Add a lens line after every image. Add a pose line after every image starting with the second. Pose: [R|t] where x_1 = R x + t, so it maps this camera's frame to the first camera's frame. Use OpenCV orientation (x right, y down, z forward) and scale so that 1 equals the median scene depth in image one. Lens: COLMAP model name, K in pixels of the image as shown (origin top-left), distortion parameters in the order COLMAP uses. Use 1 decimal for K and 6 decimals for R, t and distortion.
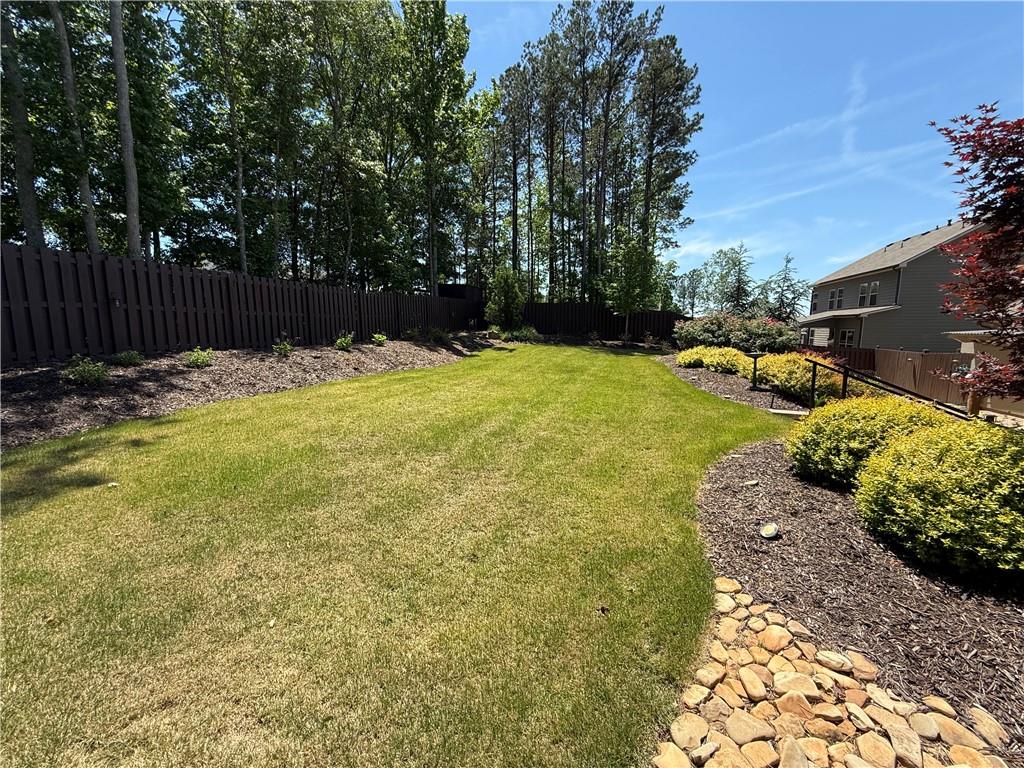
lens RADIAL K [[407.4, 0, 512.7], [0, 407.4, 381.5], [0, 0, 1]] dist [-0.012097, 0.001436]
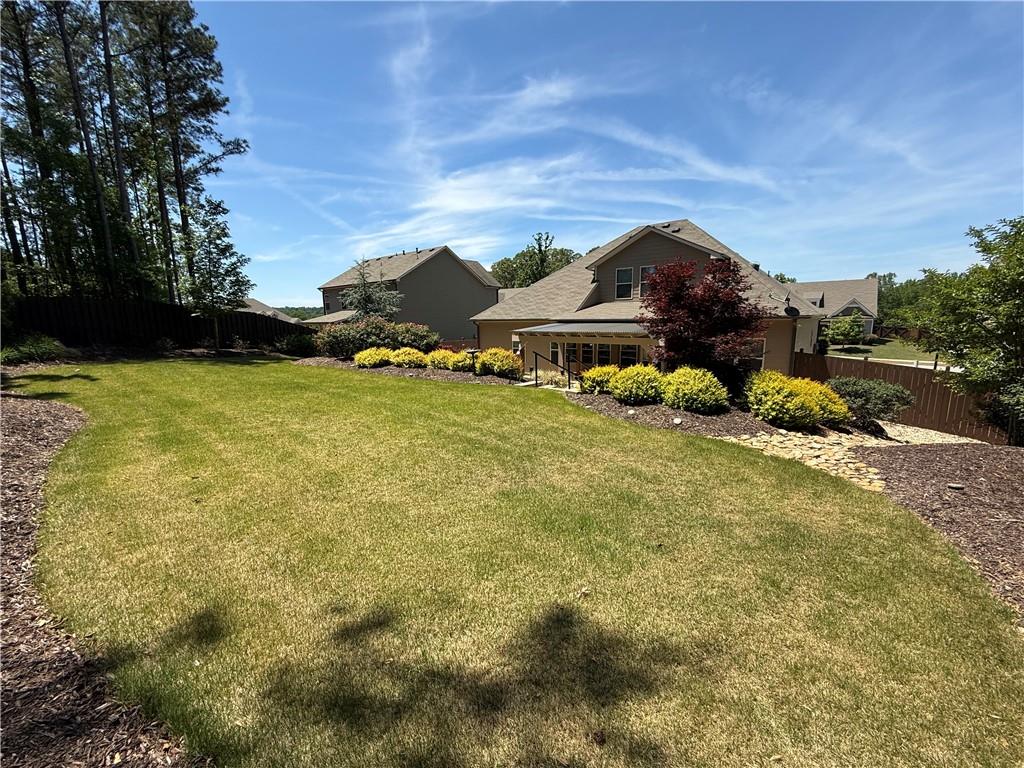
lens RADIAL K [[407.4, 0, 511.0], [0, 407.4, 383.0], [0, 0, 1]] dist [-0.012097, 0.001436]
pose [[0.362334, -0.153921, 0.919251, -0.464150], [0.135557, 0.984485, 0.111412, -0.065722], [-0.922138, 0.084243, 0.377577, 0.228115]]
